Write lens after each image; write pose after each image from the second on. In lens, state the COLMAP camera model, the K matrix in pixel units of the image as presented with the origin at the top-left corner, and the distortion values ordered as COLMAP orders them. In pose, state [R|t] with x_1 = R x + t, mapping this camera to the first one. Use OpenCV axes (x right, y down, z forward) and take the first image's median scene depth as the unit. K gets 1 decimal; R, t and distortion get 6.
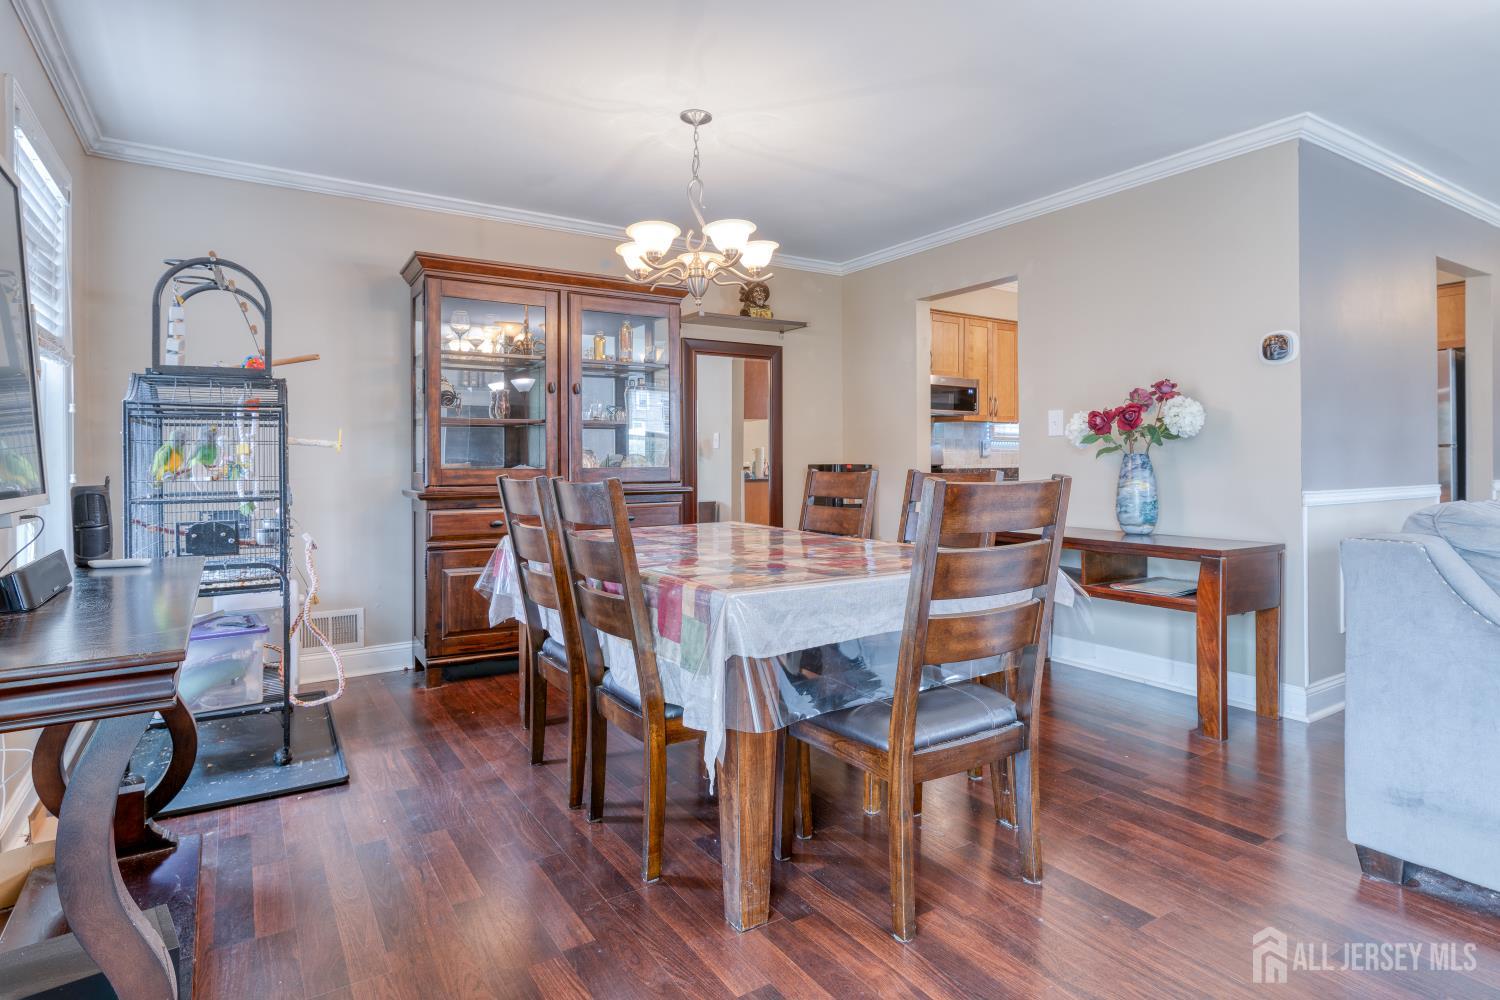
lens RADIAL K [[807.7, 0, 758.4], [0, 807.7, 461.1], [0, 0, 1]] dist [-0.001866, 0.000128]
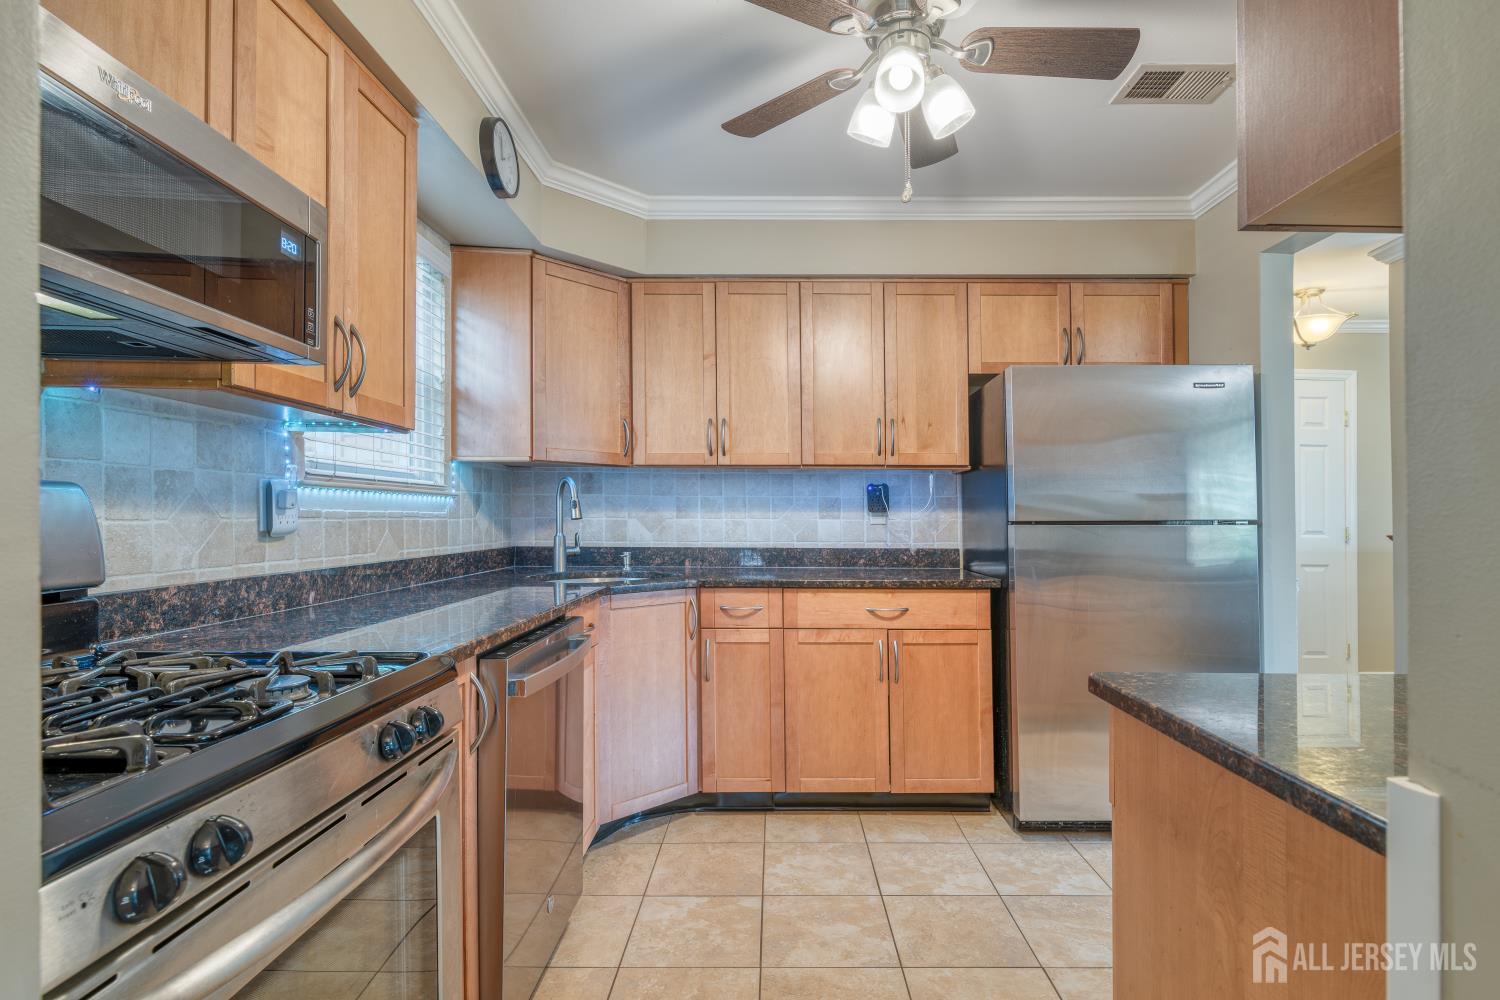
lens RADIAL K [[755.8, 0, 757.6], [0, 755.8, 507.0], [0, 0, 1]] dist [0.000535, 0.000033]
pose [[0.543099, 0.014068, 0.839551, 0.215213], [-0.002716, 0.999884, -0.014997, -0.018151], [-0.839664, 0.005865, 0.543074, 1.042789]]
